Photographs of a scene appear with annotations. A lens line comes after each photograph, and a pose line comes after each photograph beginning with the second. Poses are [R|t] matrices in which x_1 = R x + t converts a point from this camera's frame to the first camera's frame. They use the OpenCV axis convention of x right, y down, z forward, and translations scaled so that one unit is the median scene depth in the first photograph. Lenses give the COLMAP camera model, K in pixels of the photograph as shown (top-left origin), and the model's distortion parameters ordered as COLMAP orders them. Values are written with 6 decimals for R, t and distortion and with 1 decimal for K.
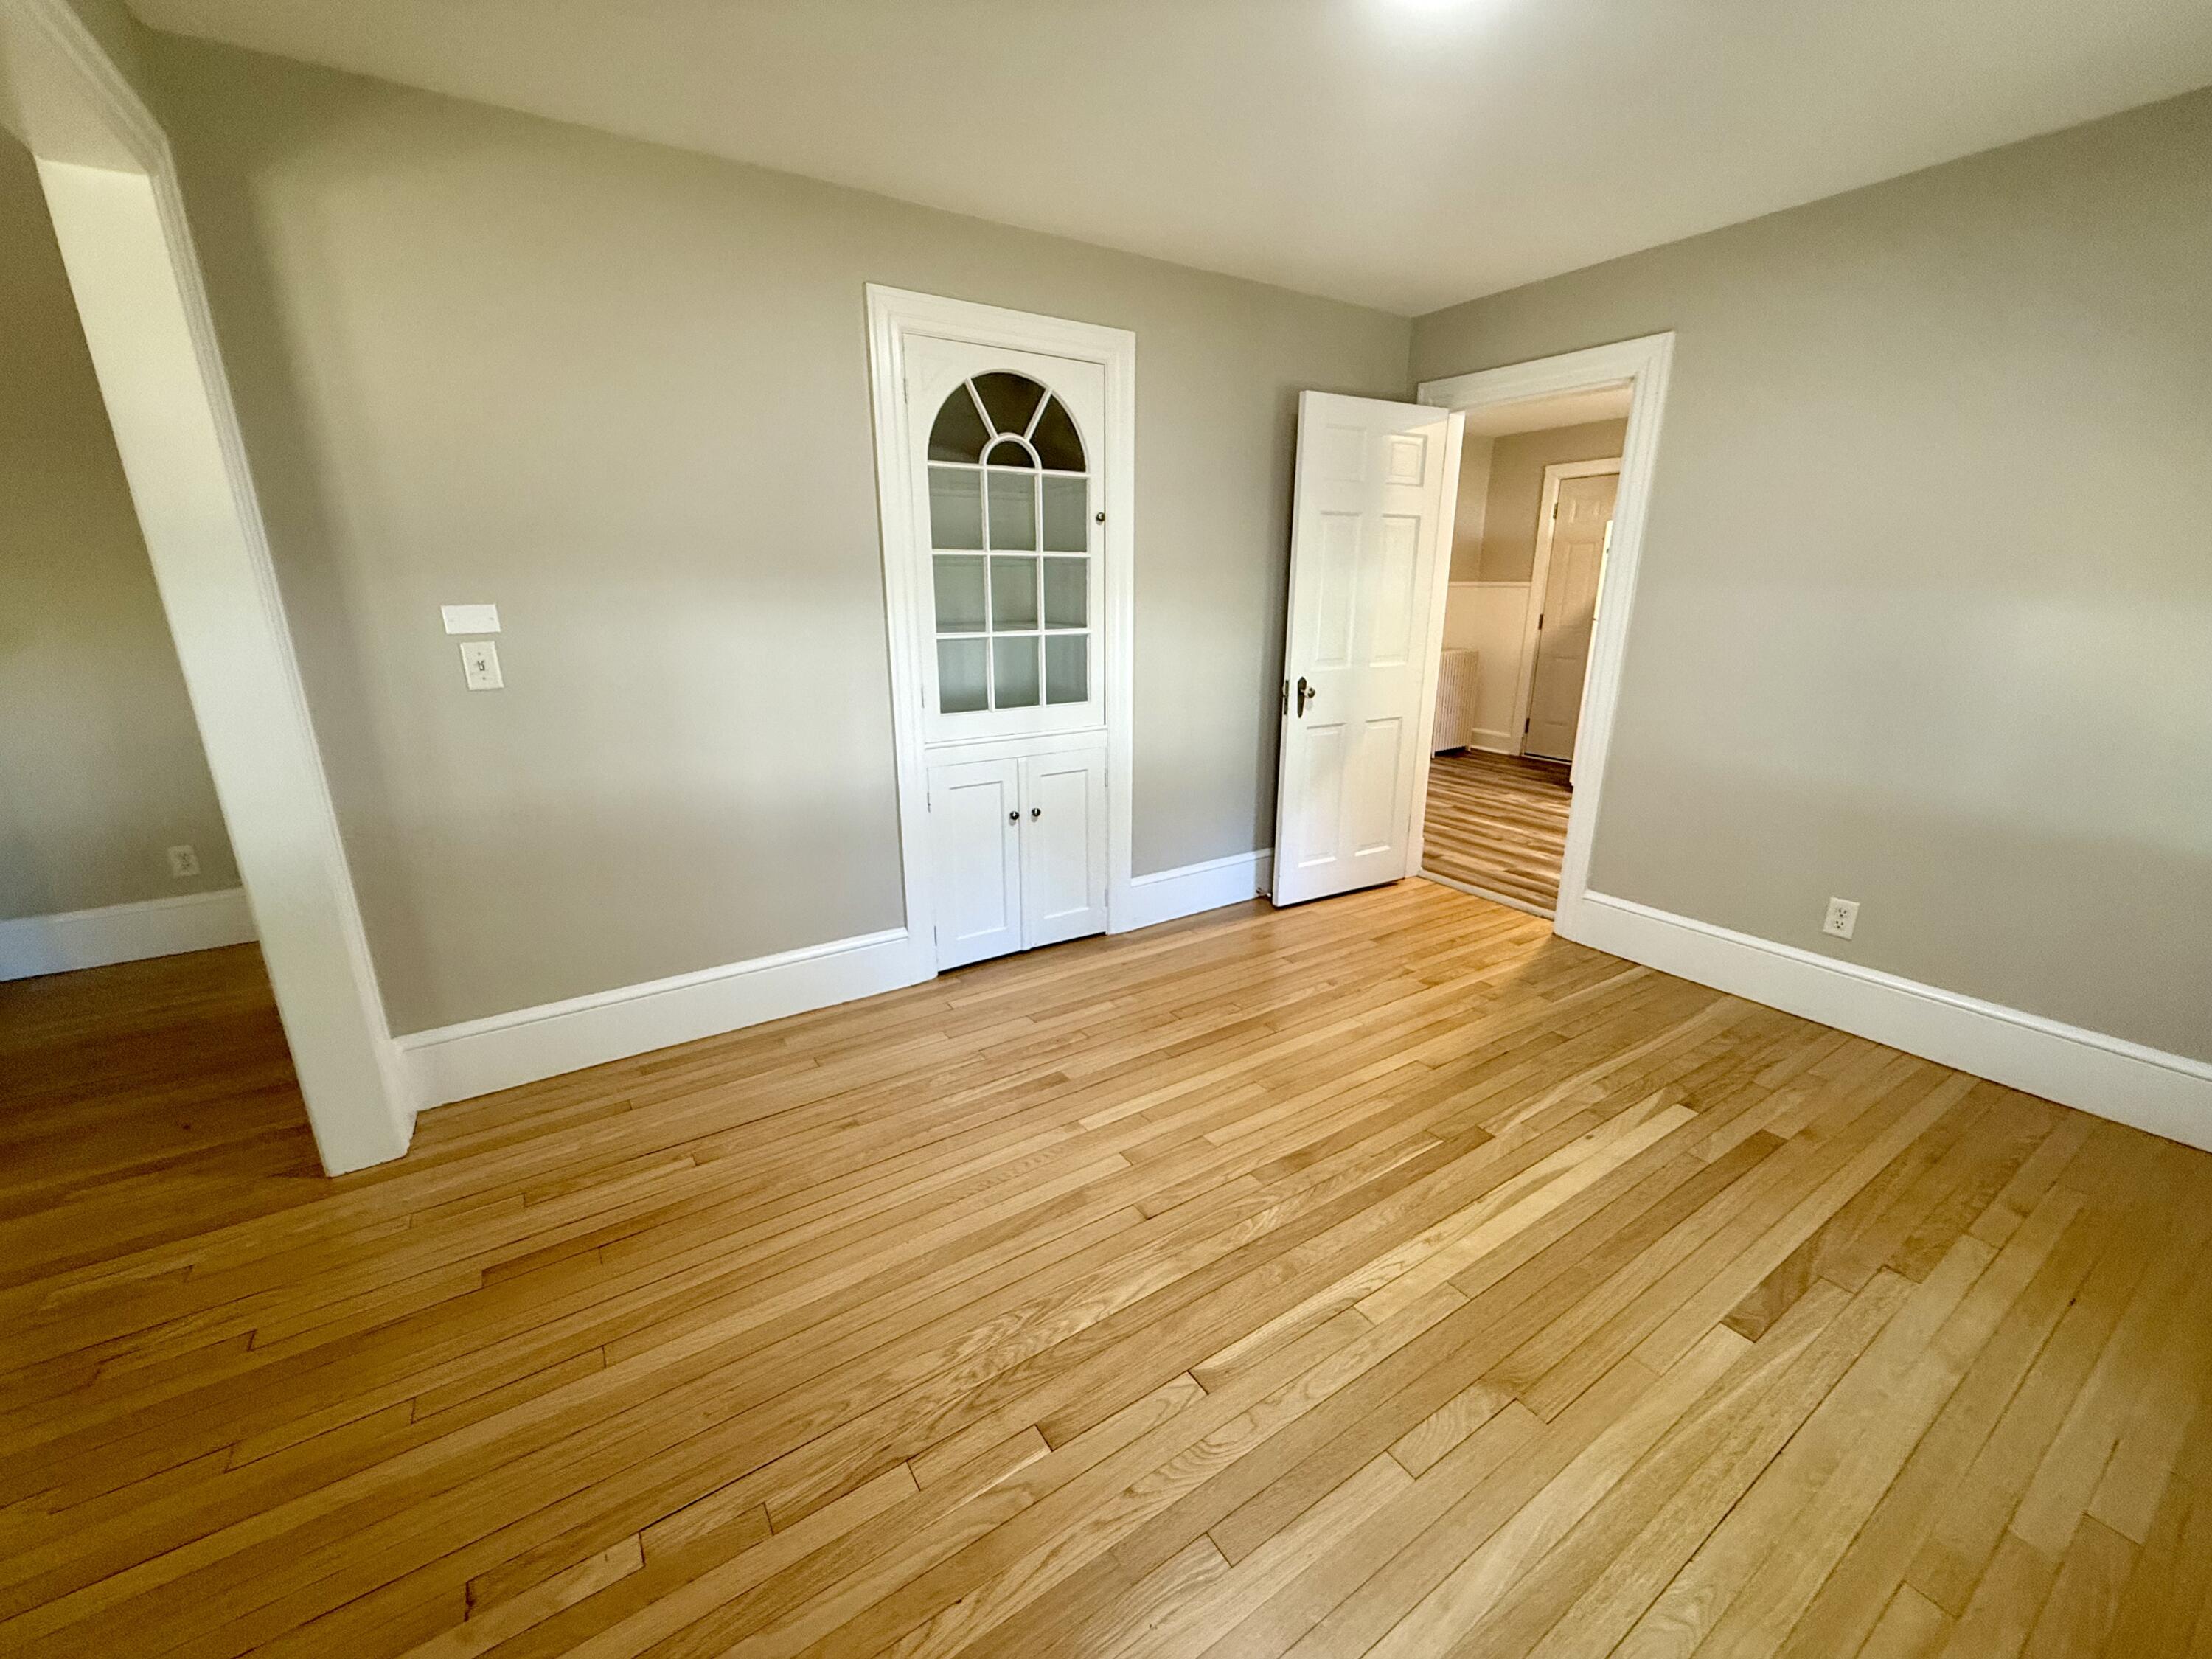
lens RADIAL K [[883.5, 0, 1099.7], [0, 883.5, 823.7], [0, 0, 1]] dist [-0.001425, 0.000263]
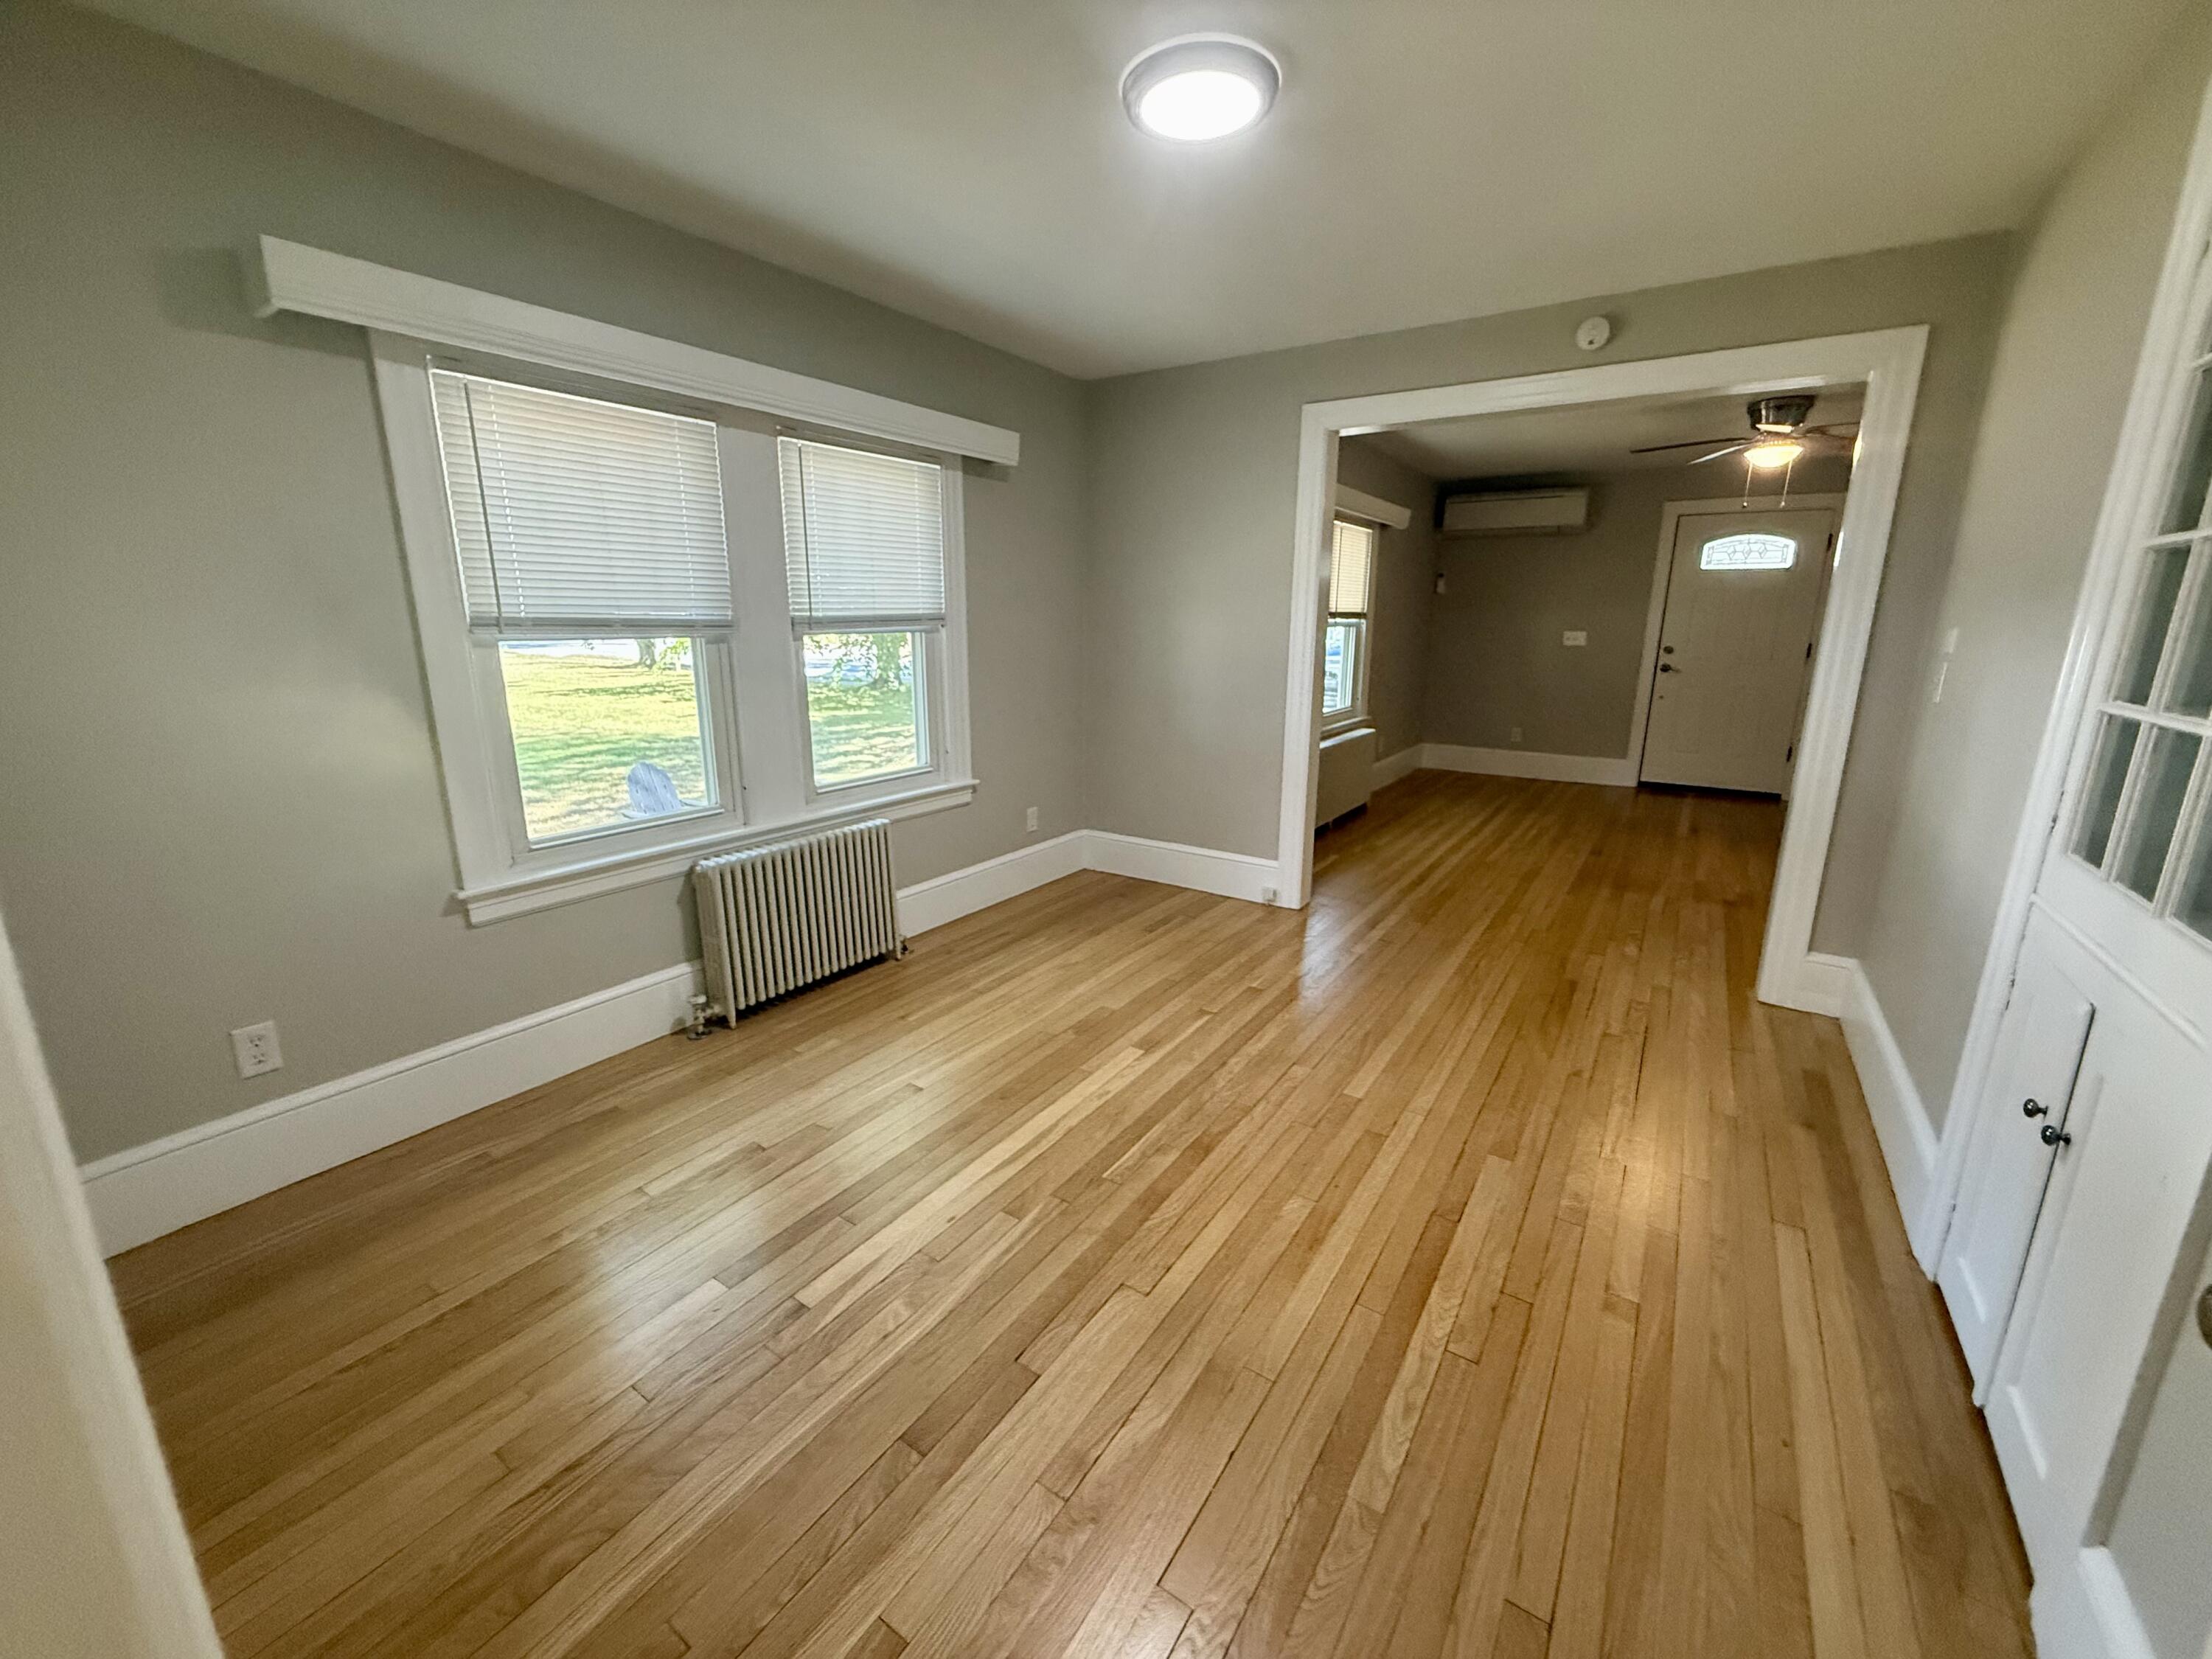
lens RADIAL K [[883.5, 0, 1108.8], [0, 883.5, 829.8], [0, 0, 1]] dist [-0.001425, 0.000263]
pose [[-0.917830, 0.089959, -0.386647, 0.690230], [-0.108970, 0.879477, 0.463299, -0.404456], [0.381725, 0.467363, -0.797407, 1.527045]]
